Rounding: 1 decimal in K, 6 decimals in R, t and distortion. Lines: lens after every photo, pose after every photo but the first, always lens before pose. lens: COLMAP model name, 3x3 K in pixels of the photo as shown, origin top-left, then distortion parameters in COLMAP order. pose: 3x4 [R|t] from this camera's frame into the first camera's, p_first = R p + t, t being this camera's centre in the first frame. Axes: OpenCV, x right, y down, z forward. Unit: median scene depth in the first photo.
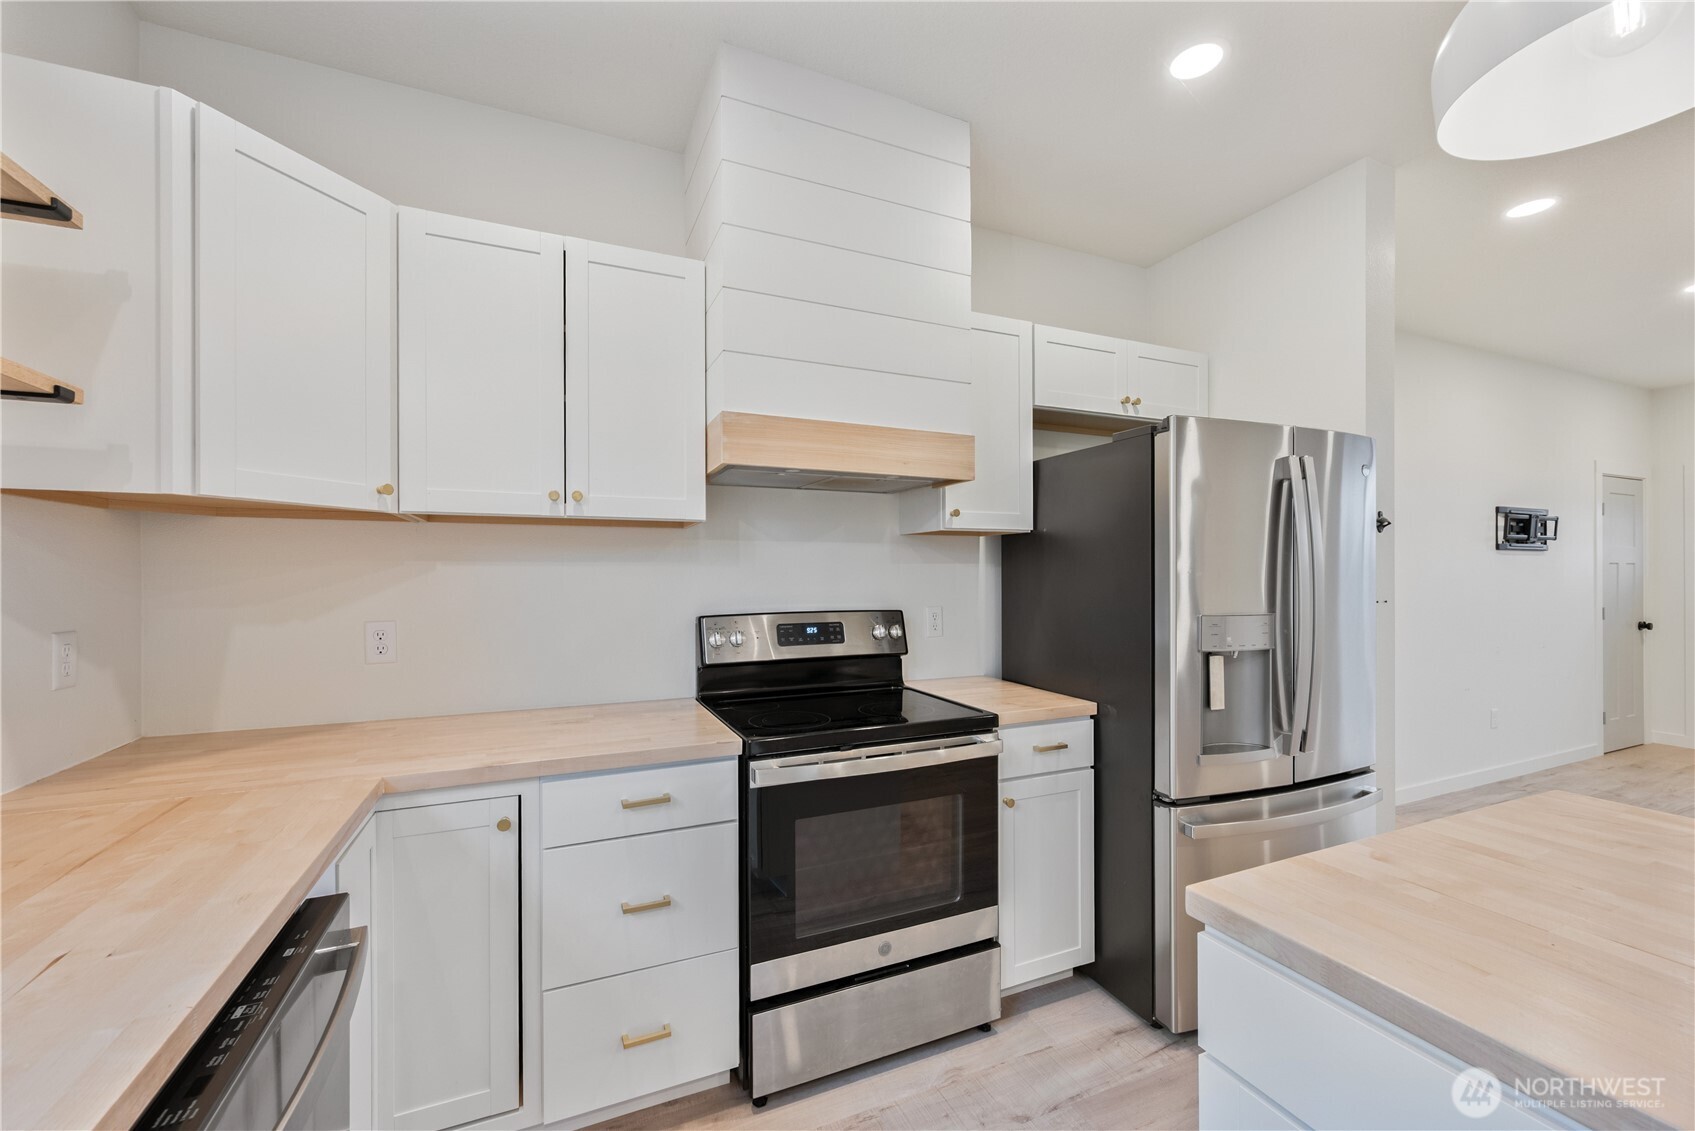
lens RADIAL K [[672.4, 0, 843.4], [0, 672.4, 576.9], [0, 0, 1]] dist [-0.000437, 0.000398]
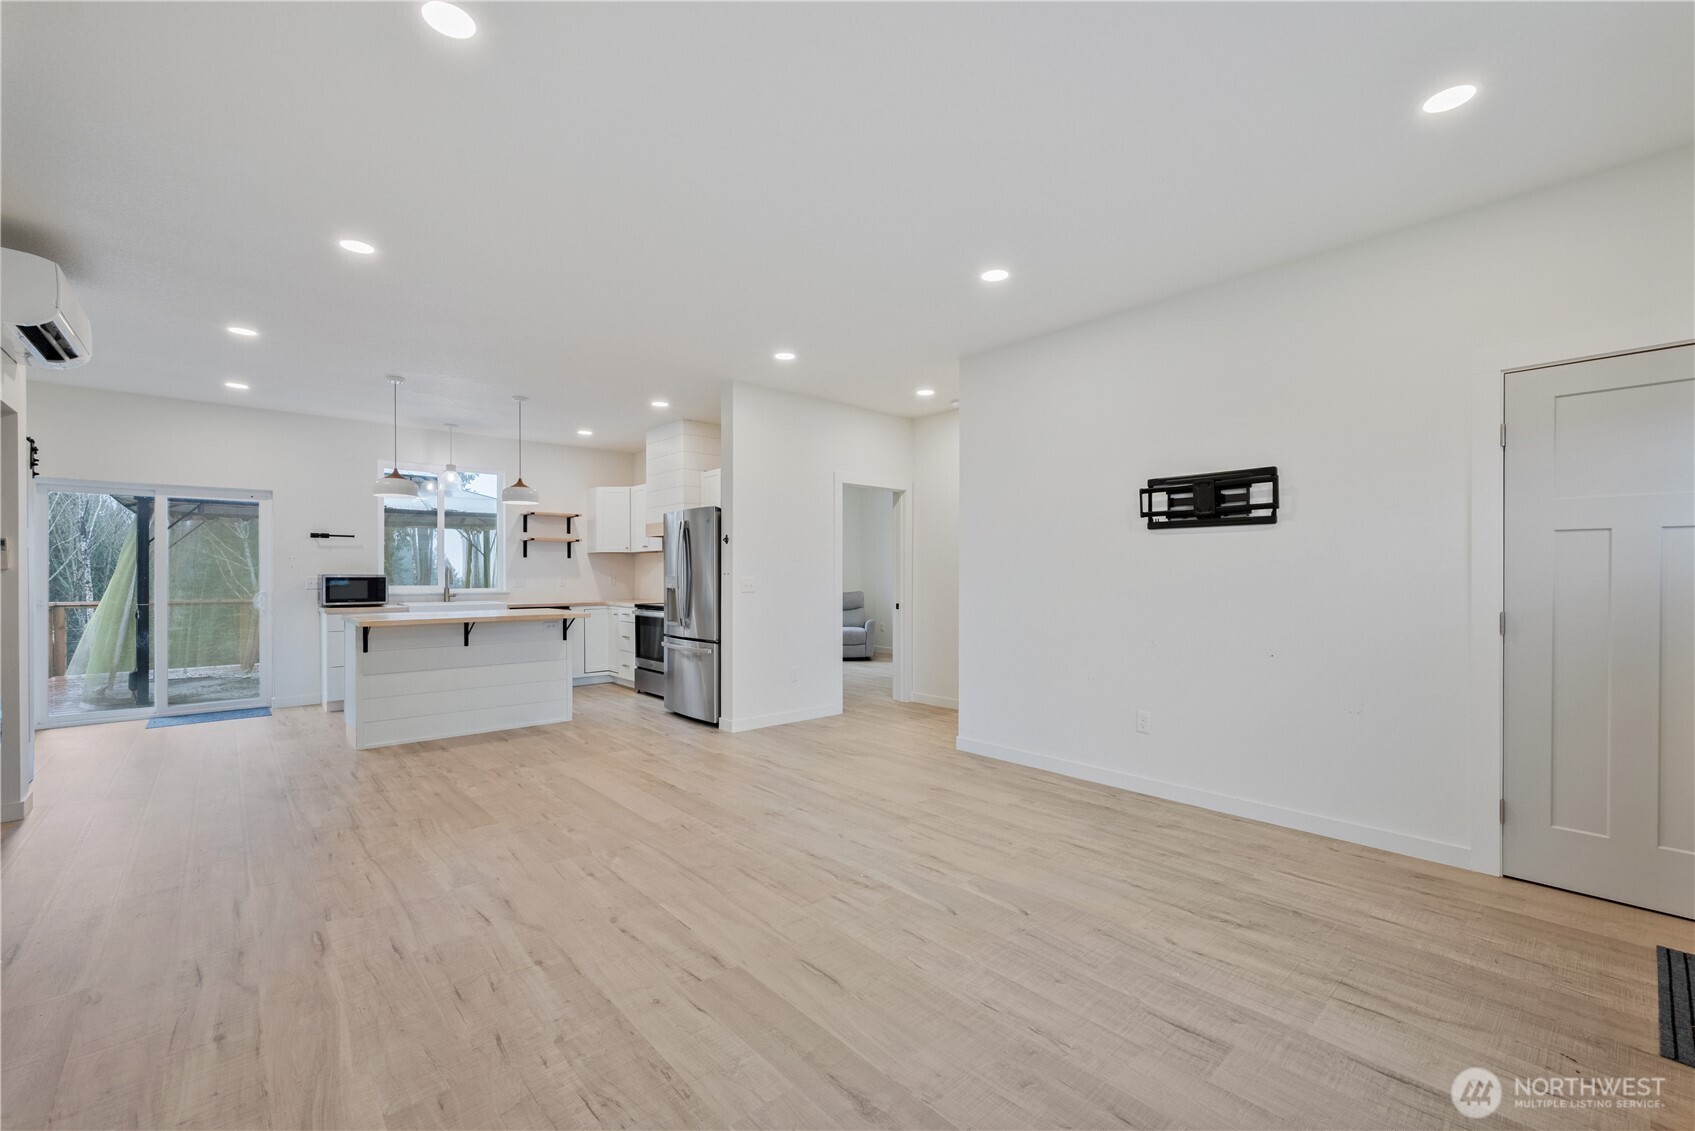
lens RADIAL K [[692.7, 0, 833.7], [0, 692.7, 581.2], [0, 0, 1]] dist [0.000180, -0.000509]
pose [[0.302820, 0.013370, -0.952954, 3.757256], [-0.001824, 0.999908, 0.013449, 0.033647], [0.953046, -0.002334, 0.302817, 0.751252]]
